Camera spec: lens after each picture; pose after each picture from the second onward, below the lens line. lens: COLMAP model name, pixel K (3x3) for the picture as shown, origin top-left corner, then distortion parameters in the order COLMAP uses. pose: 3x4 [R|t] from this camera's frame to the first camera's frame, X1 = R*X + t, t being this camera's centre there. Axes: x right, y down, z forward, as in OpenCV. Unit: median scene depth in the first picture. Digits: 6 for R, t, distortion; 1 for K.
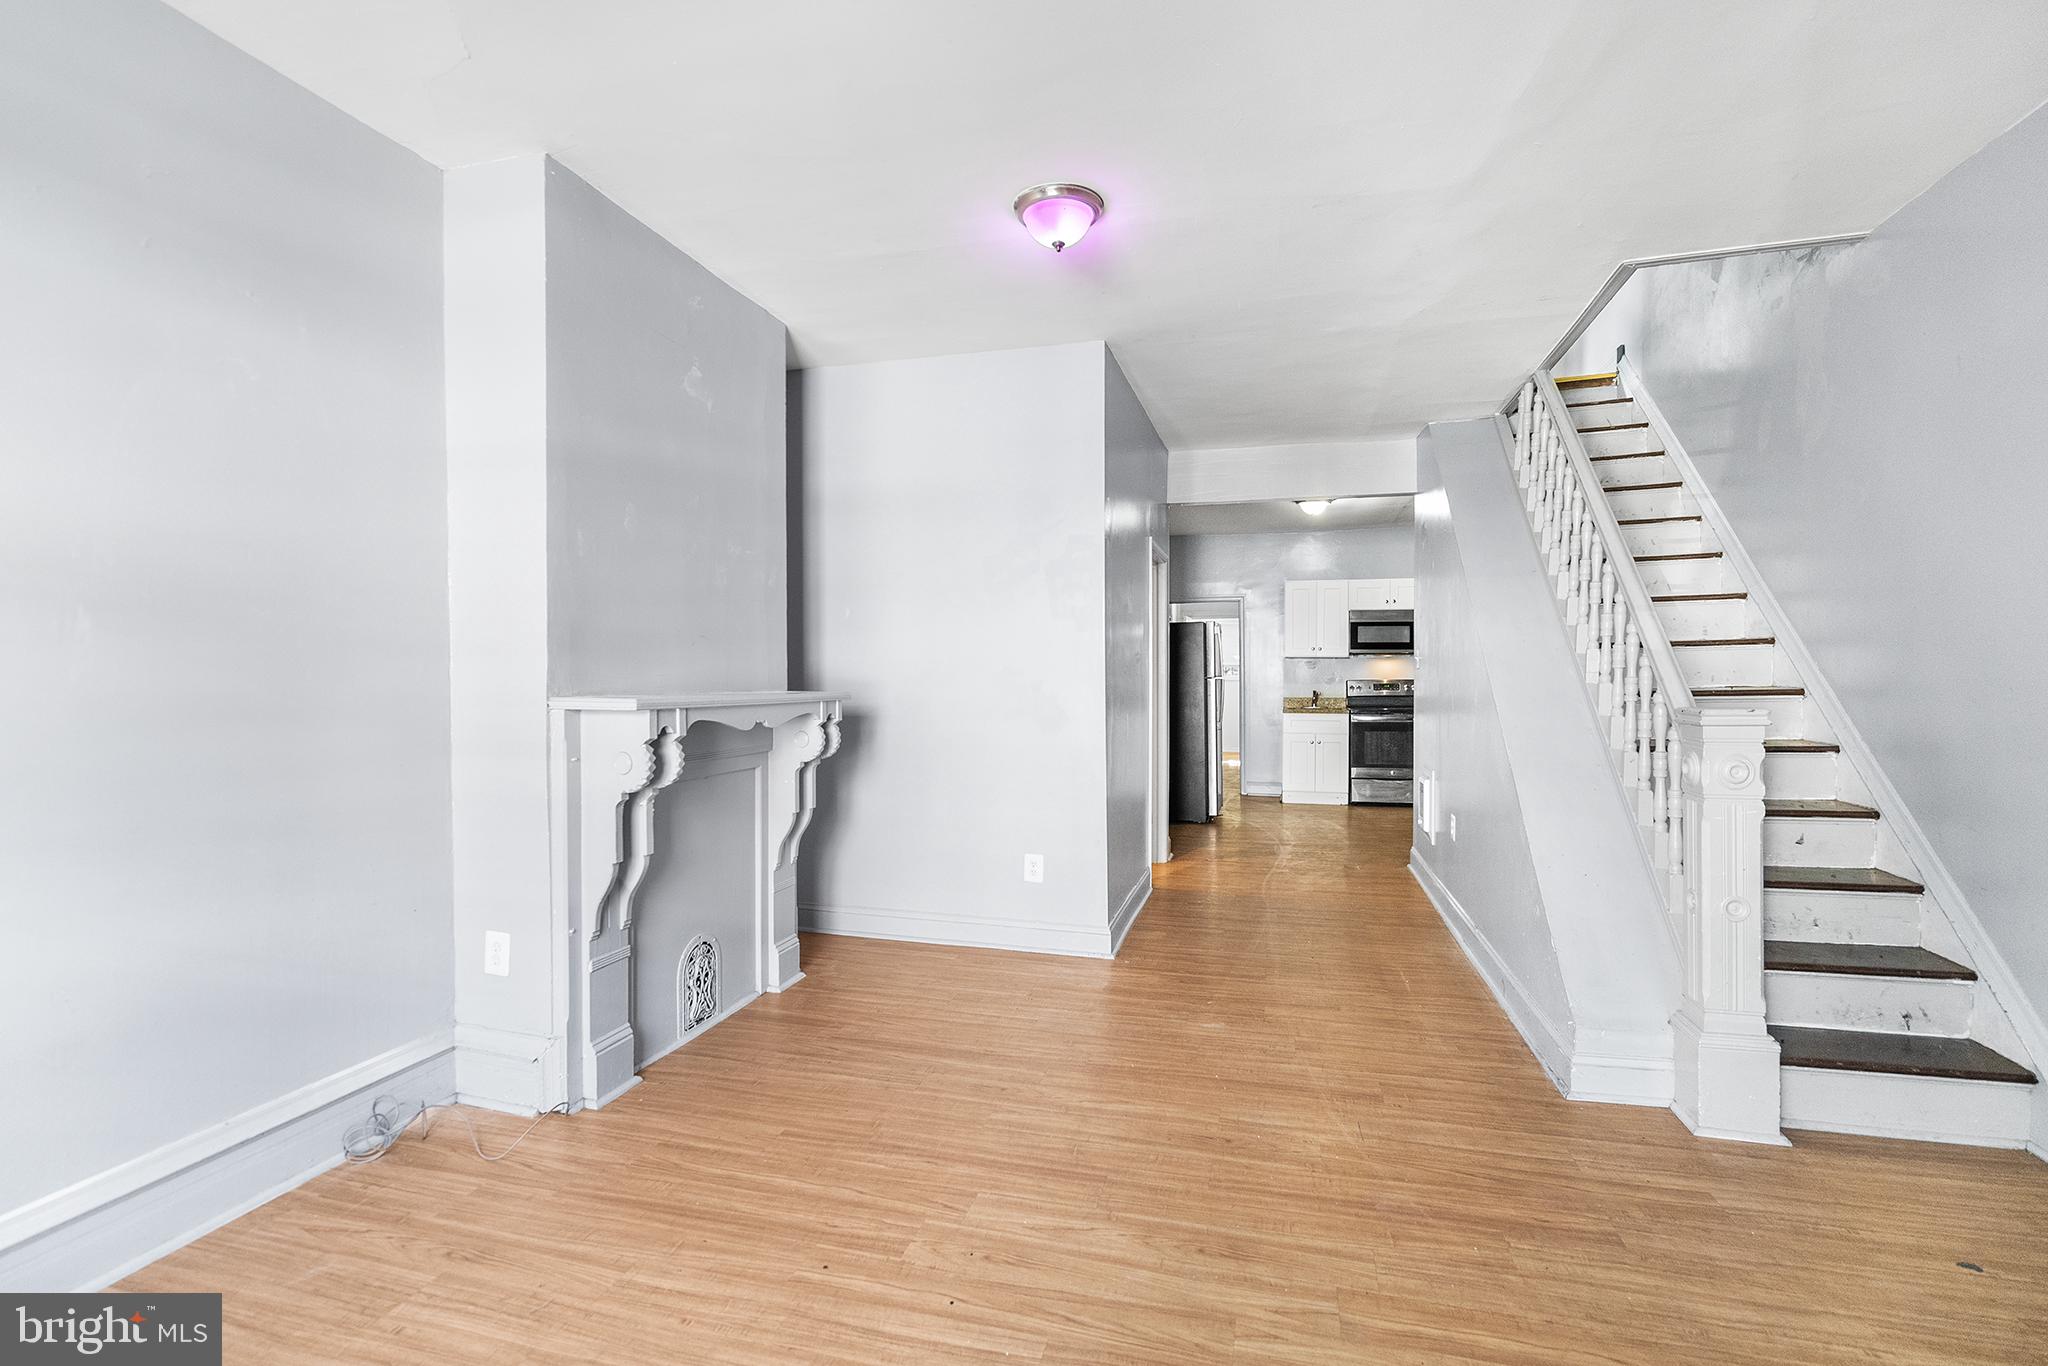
lens RADIAL K [[937.3, 0, 1024.0], [0, 937.3, 683.0], [0, 0, 1]] dist [-0.003425, 0.000585]
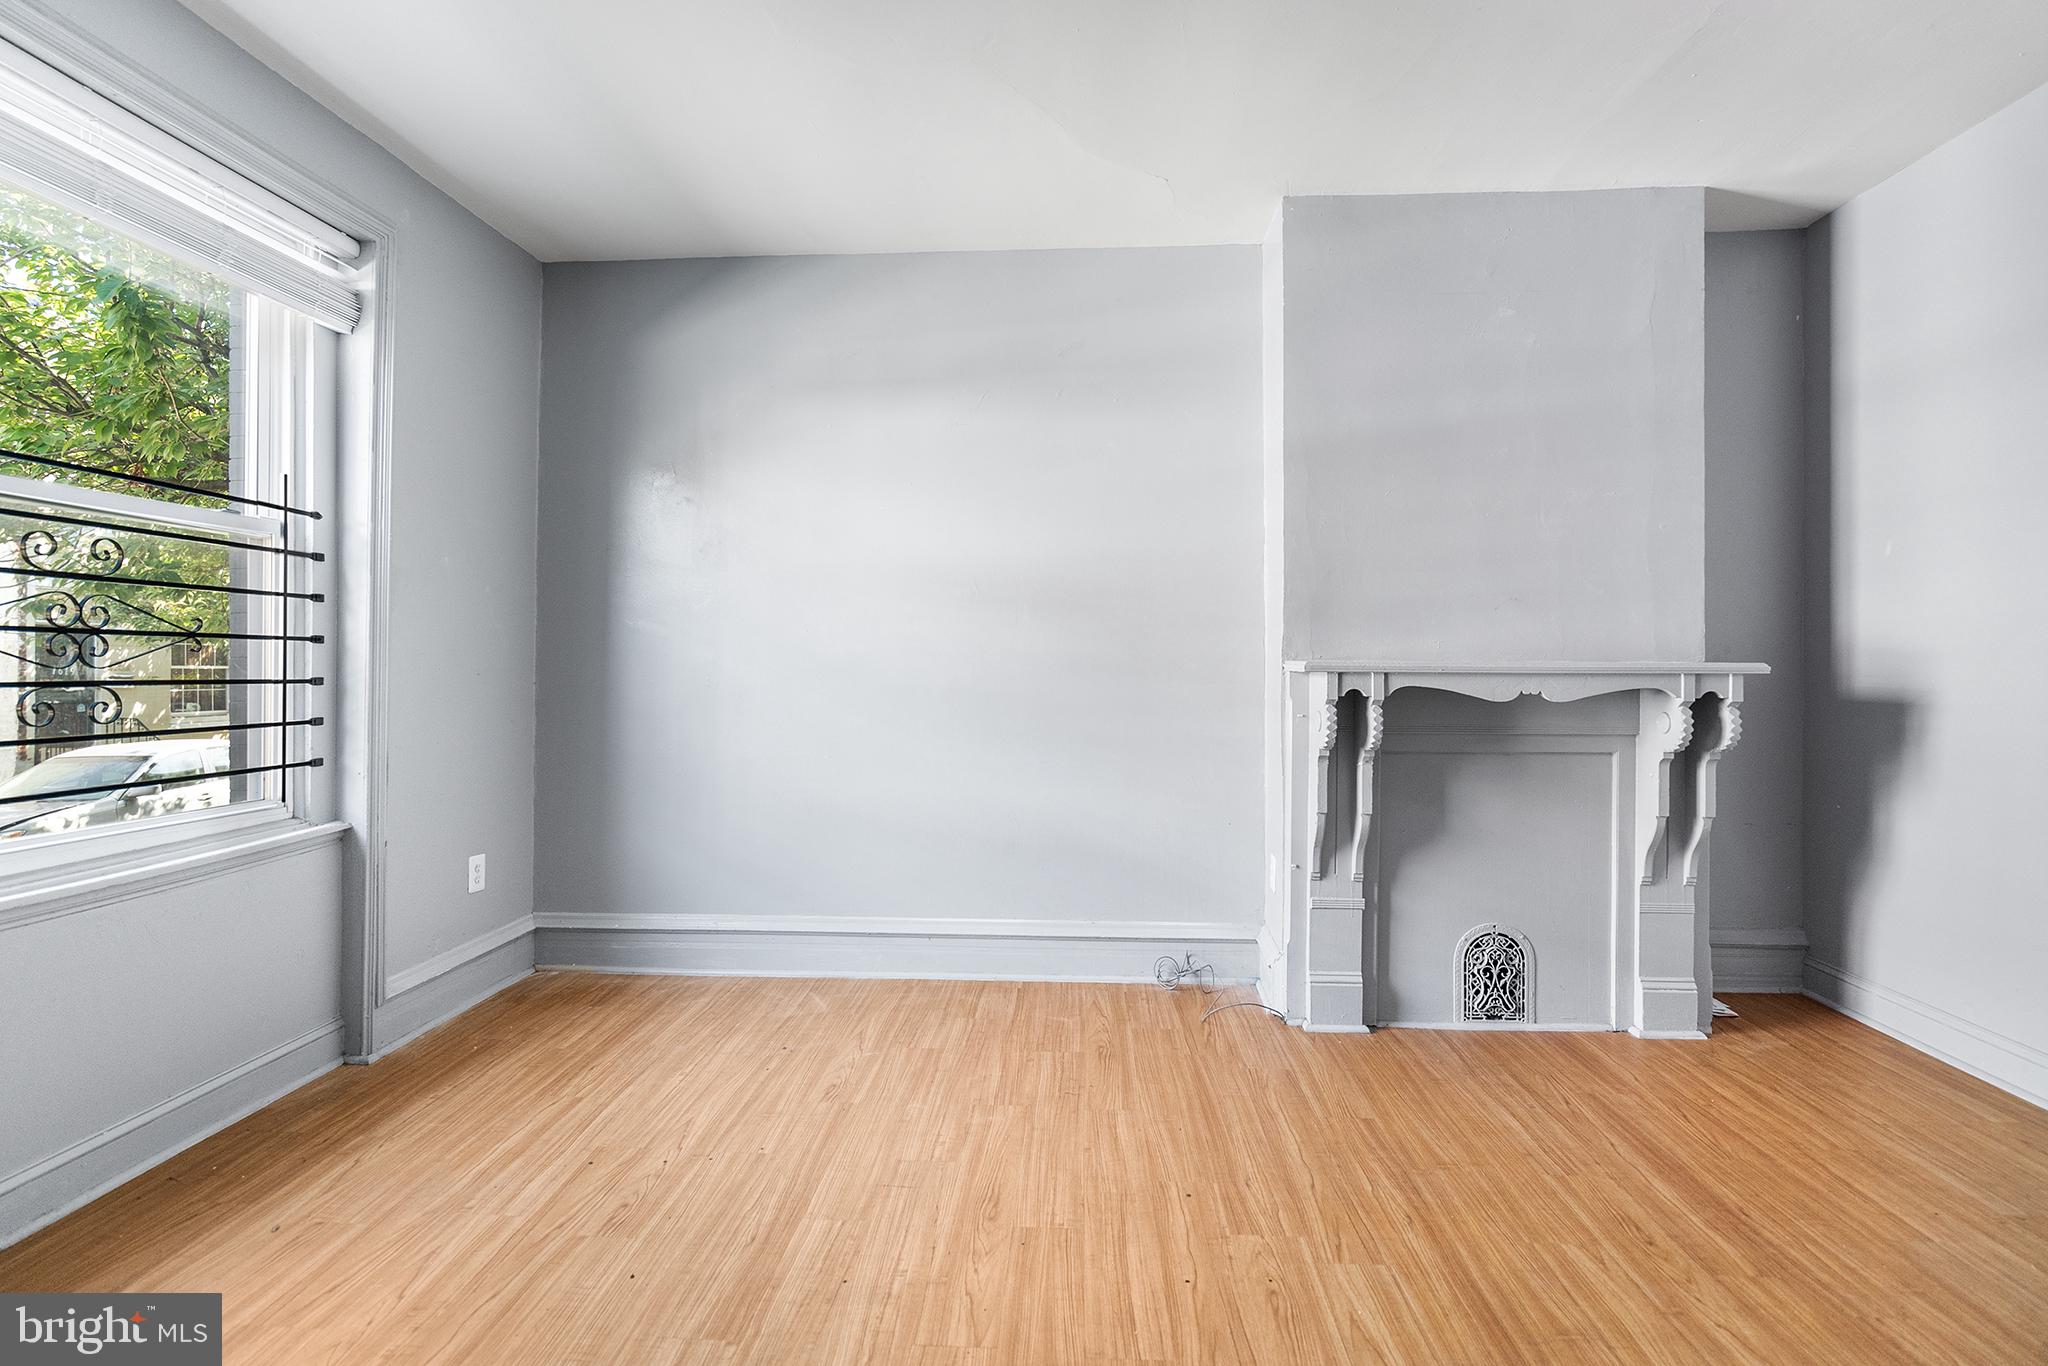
lens RADIAL K [[945.0, 0, 1022.1], [0, 945.0, 666.9], [0, 0, 1]] dist [-0.000884, 0.001077]
pose [[0.208893, 0.004092, -0.977930, 0.566550], [-0.008867, 0.999958, 0.002290, 0.022667], [0.977898, 0.008193, 0.208920, 0.428430]]
